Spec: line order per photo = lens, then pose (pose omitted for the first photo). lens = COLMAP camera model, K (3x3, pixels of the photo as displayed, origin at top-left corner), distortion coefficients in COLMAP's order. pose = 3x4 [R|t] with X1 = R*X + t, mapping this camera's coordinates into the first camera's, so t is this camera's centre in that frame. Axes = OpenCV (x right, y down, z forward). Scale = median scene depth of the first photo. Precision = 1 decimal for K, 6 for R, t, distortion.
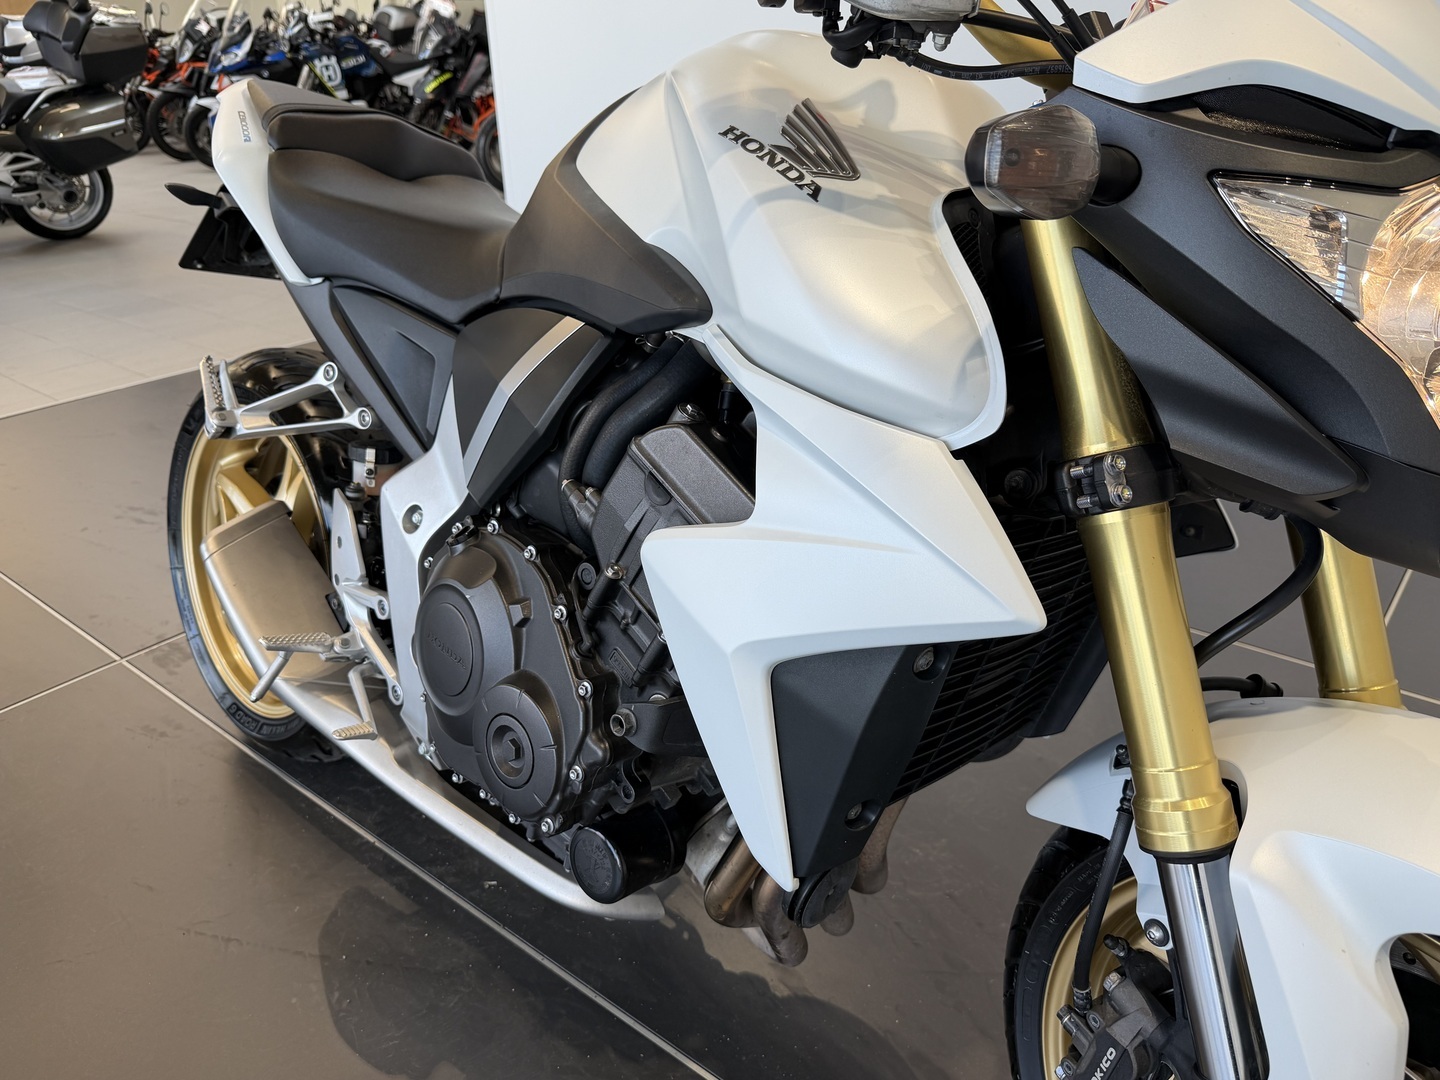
lens RADIAL K [[1037.7, 0, 720.0], [0, 1037.7, 540.0], [0, 0, 1]] dist [0.045794, -0.060544]
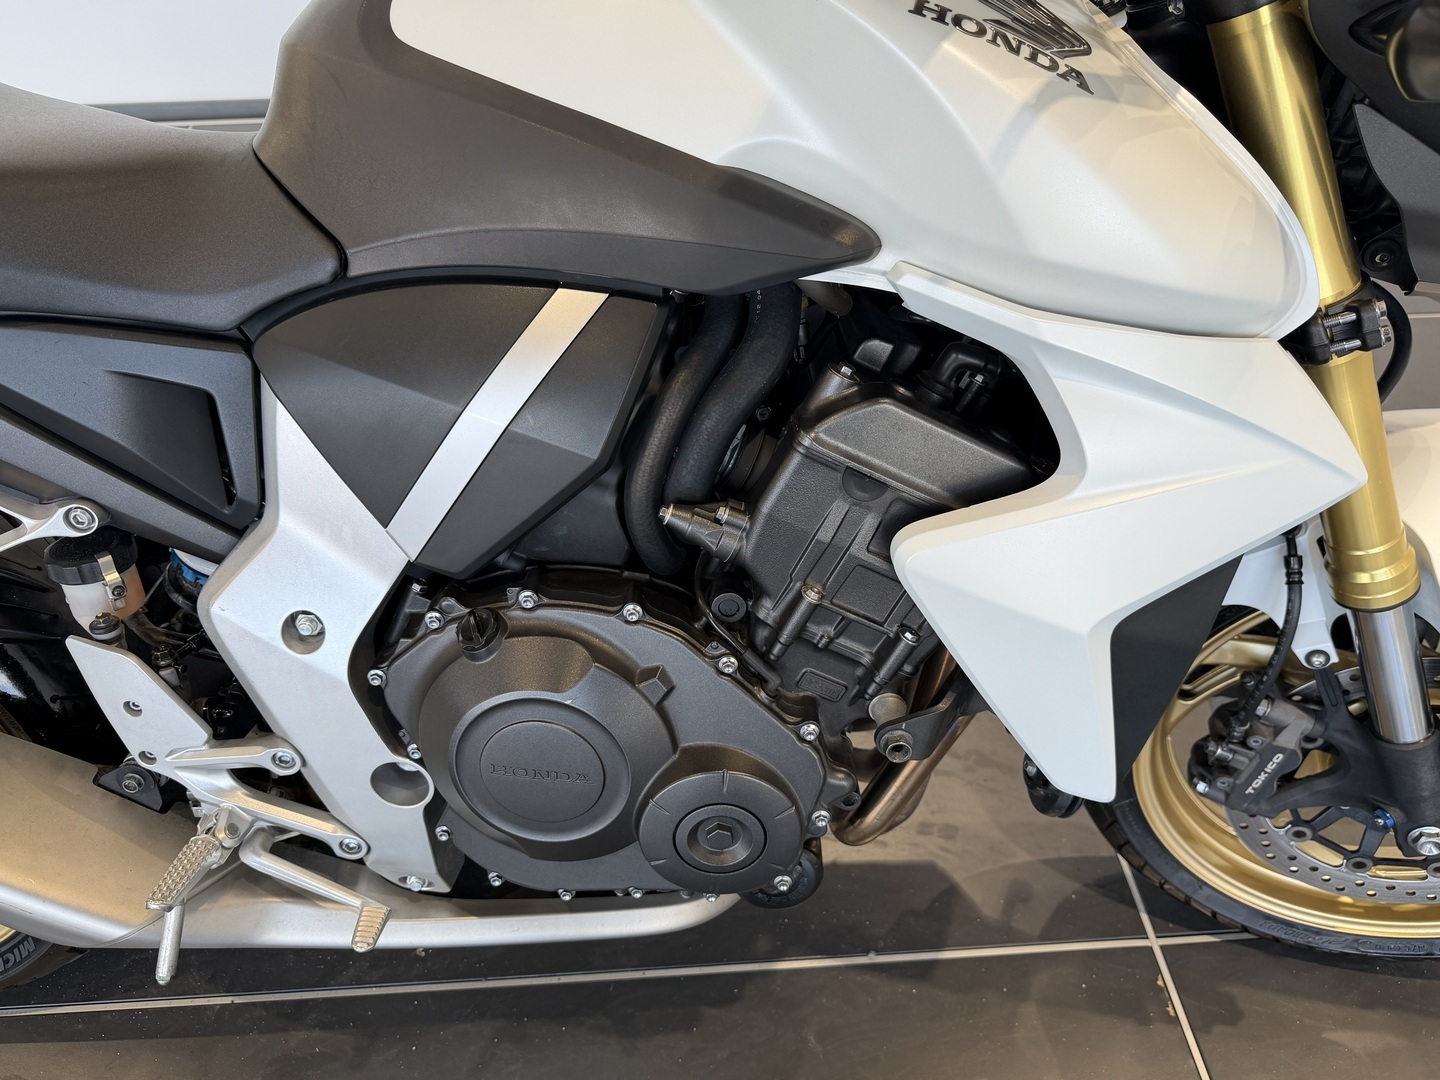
lens RADIAL K [[1037.7, 0, 720.0], [0, 1037.7, 540.0], [0, 0, 1]] dist [0.045794, -0.060544]
pose [[0.742347, -0.439312, 0.505891, -0.373414], [0.283646, 0.890104, 0.356736, -0.215664], [-0.607014, -0.121327, 0.785375, 0.286337]]
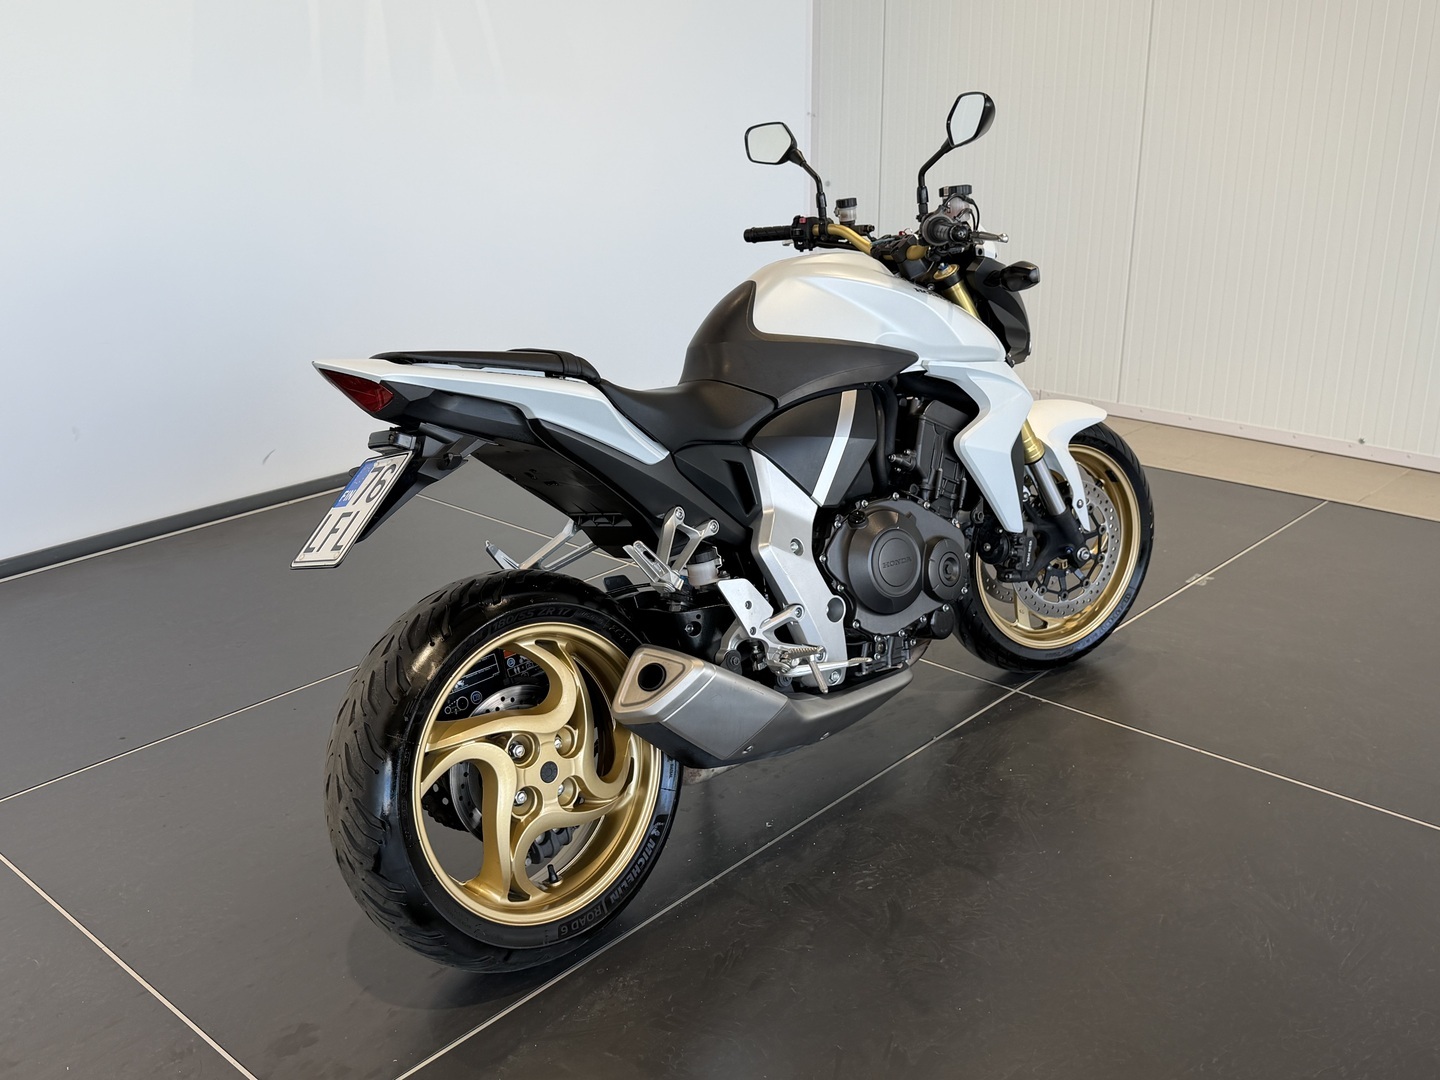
lens RADIAL K [[1406.4, 0, 720.0], [0, 1406.4, 540.0], [0, 0, 1]] dist [0.161680, -0.334628]
pose [[0.063569, -0.305516, 0.950063, -2.215863], [0.458024, 0.854736, 0.244215, -0.579245], [-0.886664, 0.419627, 0.194268, 0.610474]]
